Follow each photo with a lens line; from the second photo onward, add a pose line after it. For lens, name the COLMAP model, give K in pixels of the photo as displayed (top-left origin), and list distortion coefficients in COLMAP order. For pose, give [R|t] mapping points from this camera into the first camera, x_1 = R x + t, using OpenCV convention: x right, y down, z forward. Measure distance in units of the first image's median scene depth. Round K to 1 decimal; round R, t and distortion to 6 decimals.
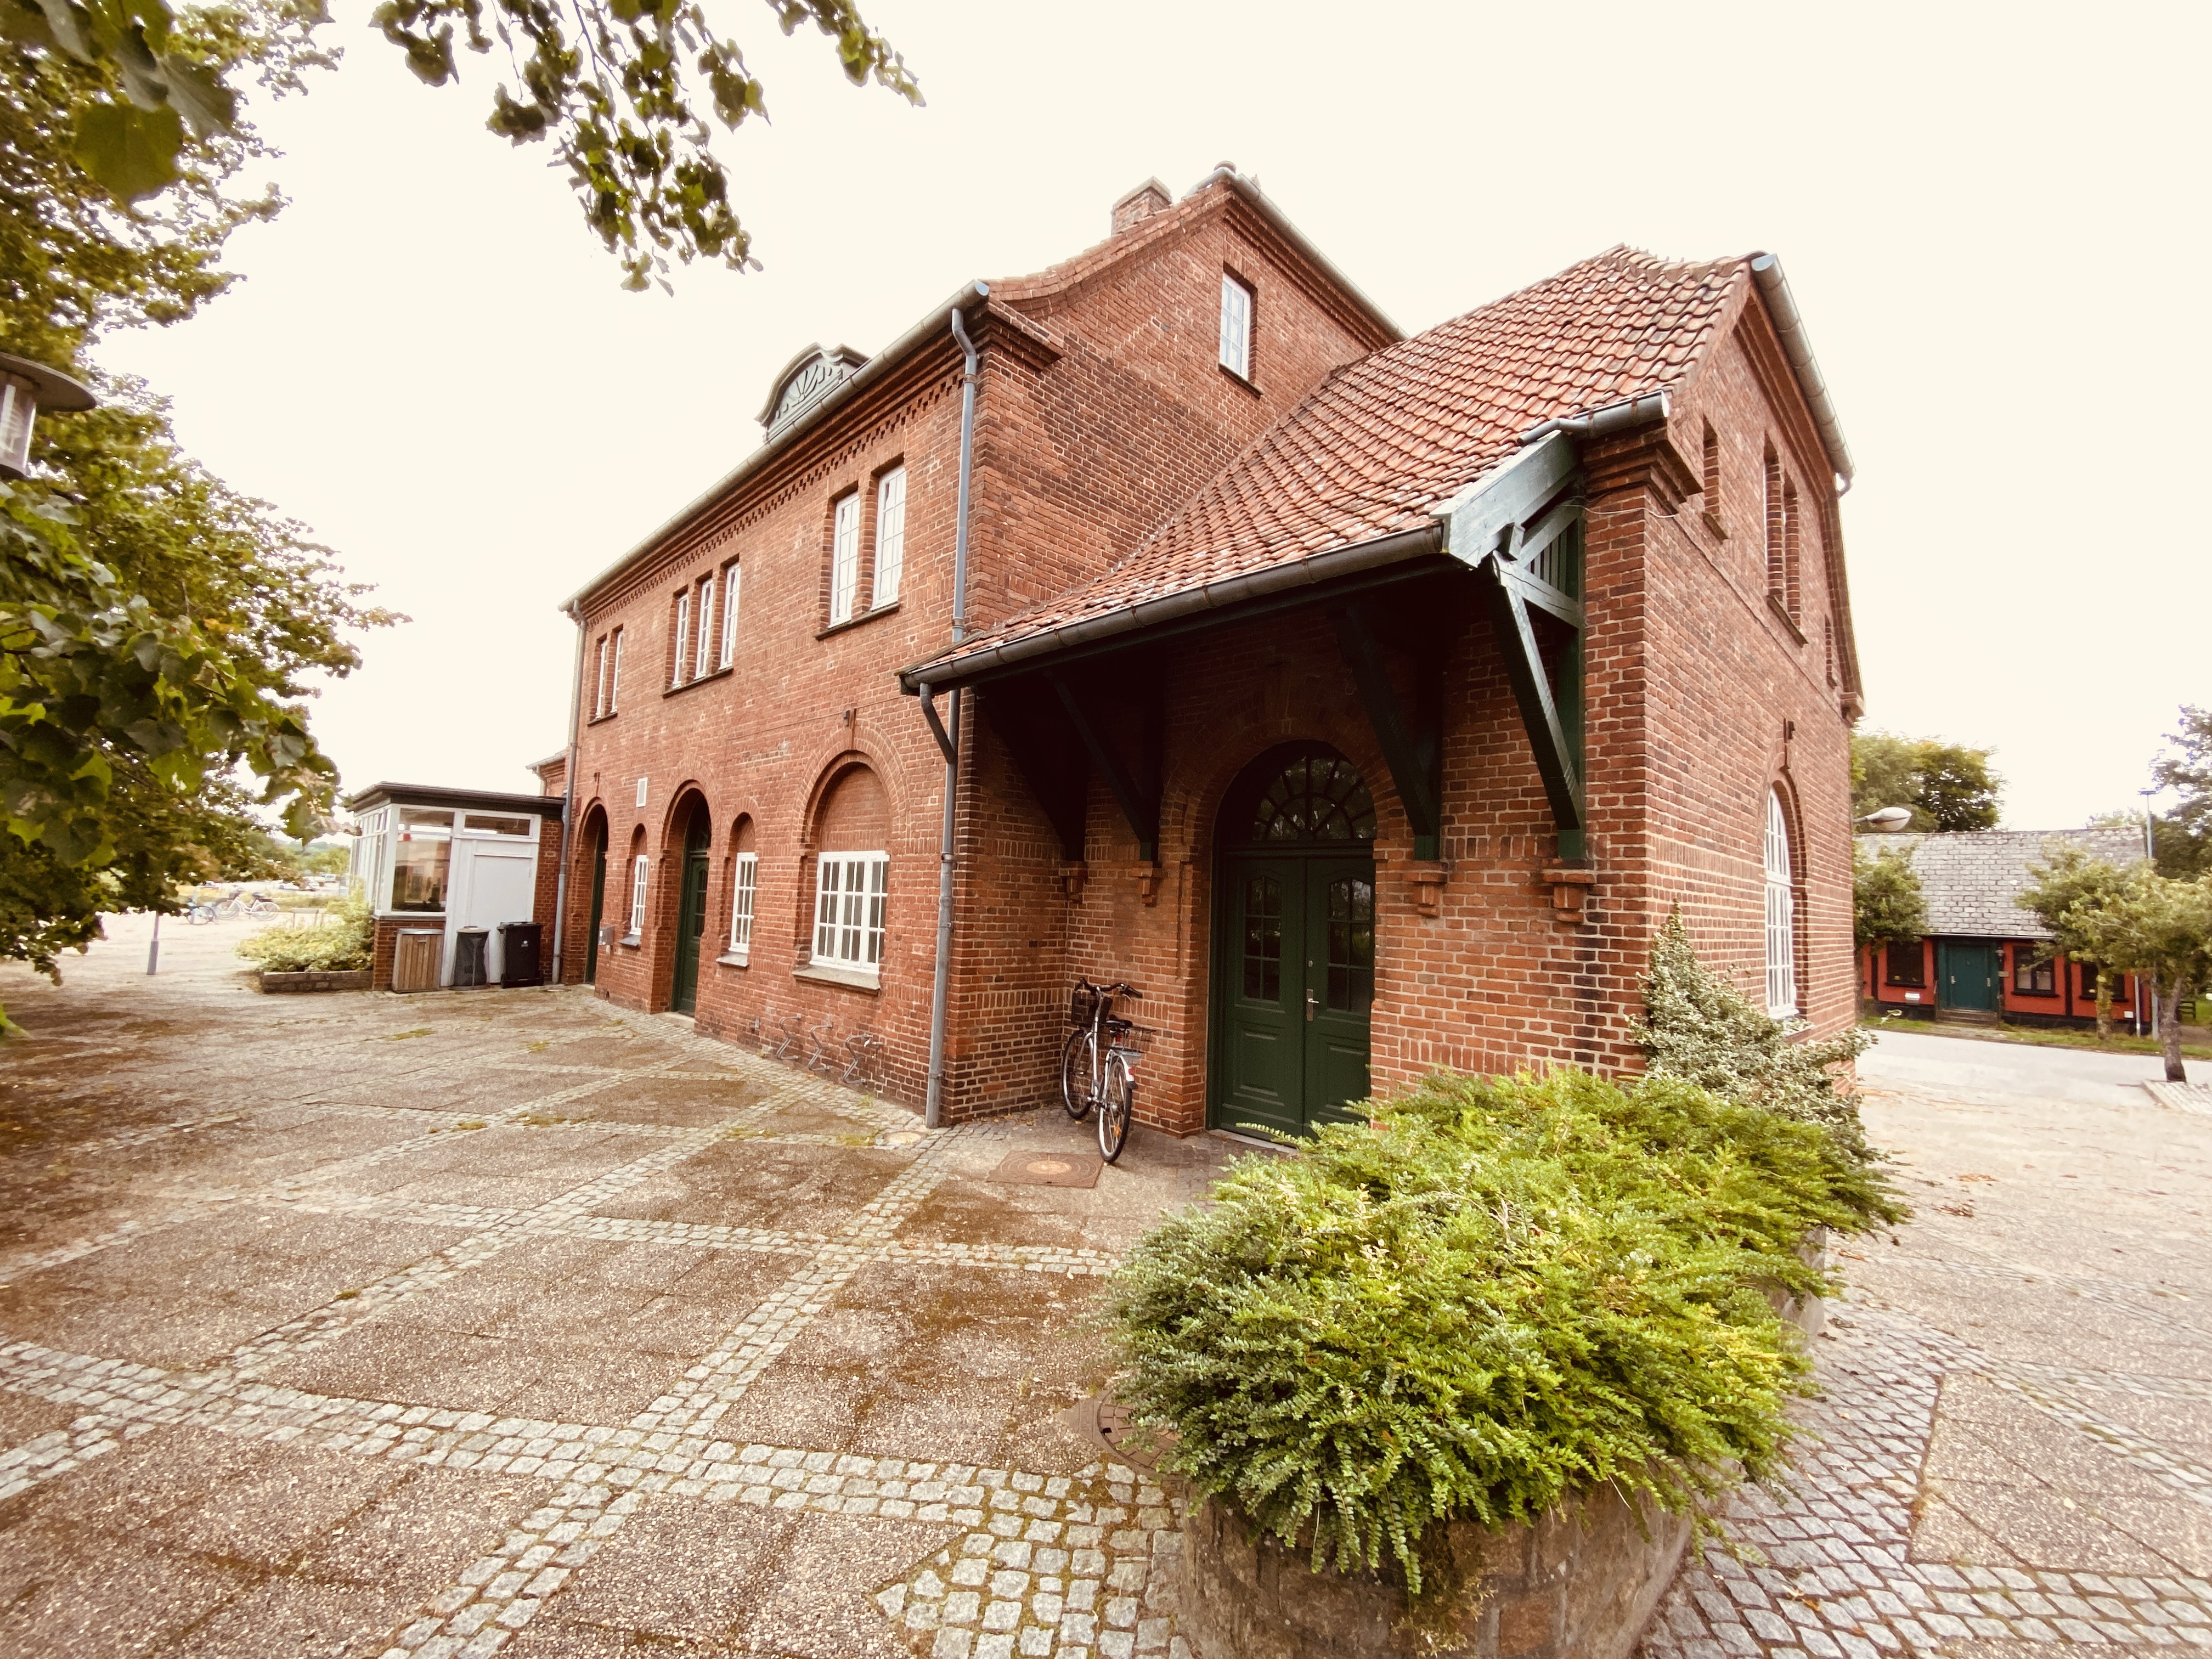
lens RADIAL K [[892.8, 0, 1106.0], [0, 892.8, 829.5], [0, 0, 1]] dist [0.018663, -0.020363]
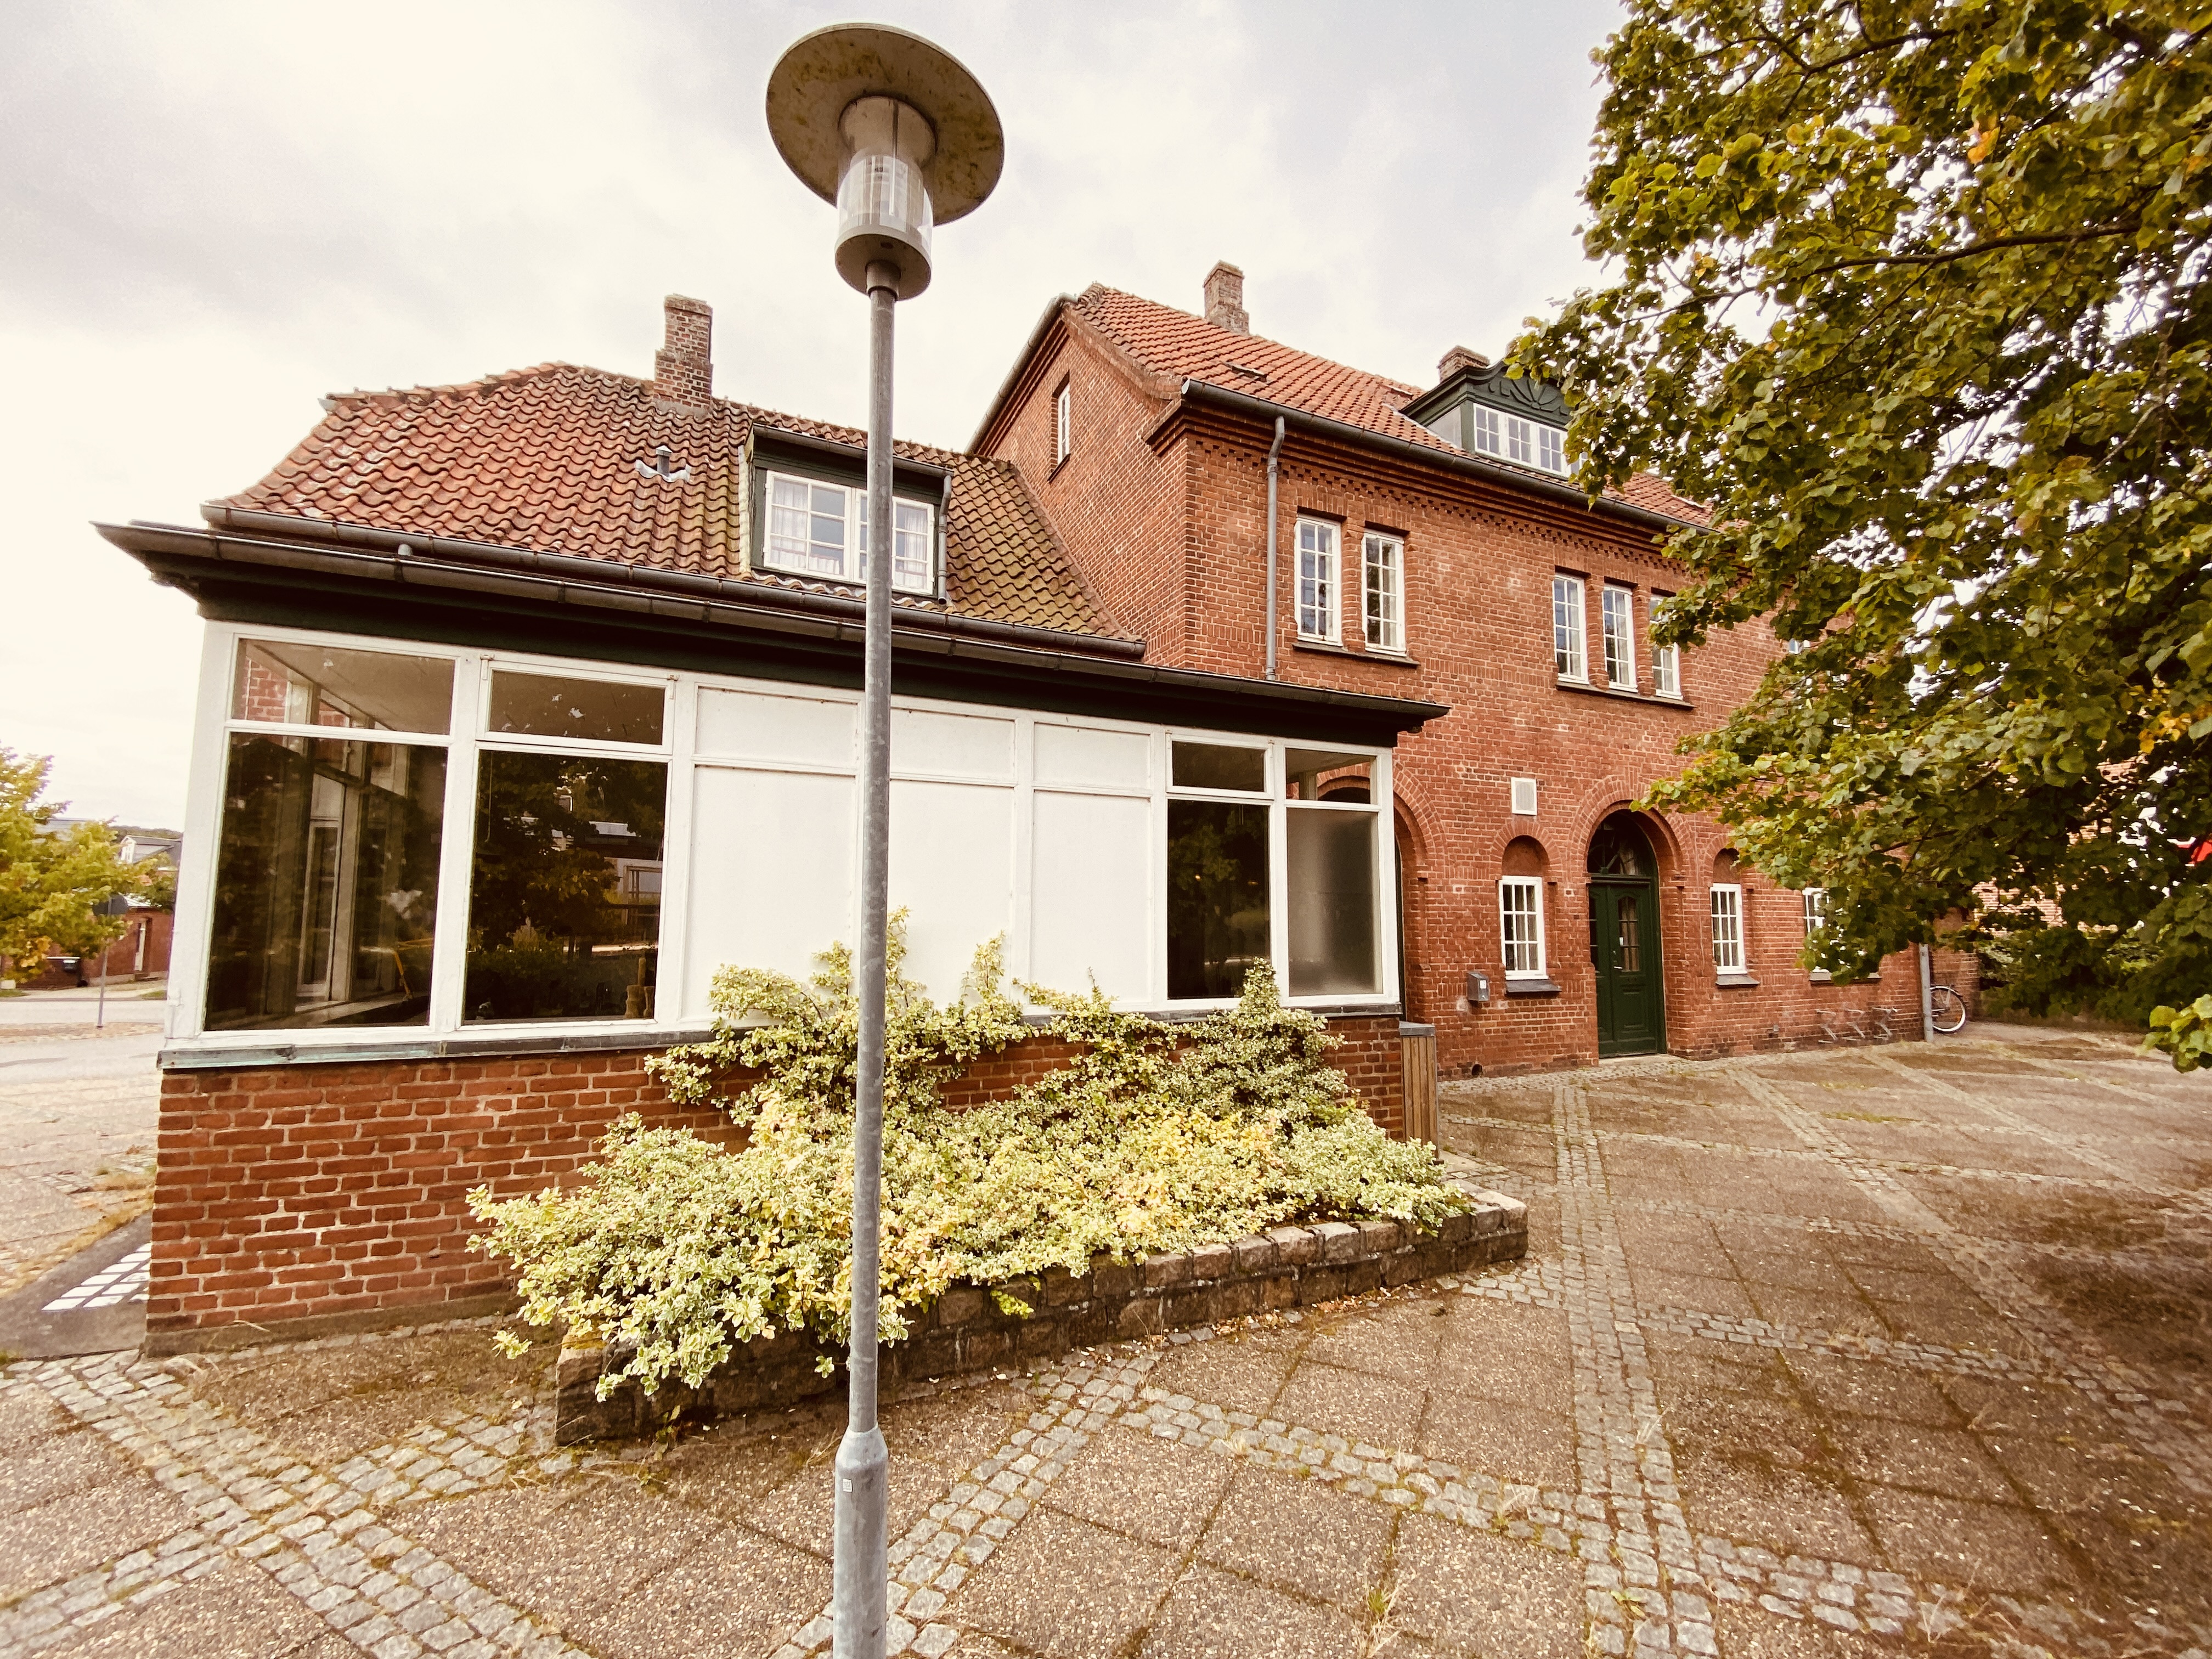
lens RADIAL K [[892.8, 0, 1106.0], [0, 892.8, 829.5], [0, 0, 1]] dist [0.018663, -0.020363]
pose [[0.352261, 0.037594, 0.935146, -2.003631], [-0.077022, 0.996968, -0.011066, 0.036274], [-0.932727, -0.068129, 0.354089, 1.556200]]
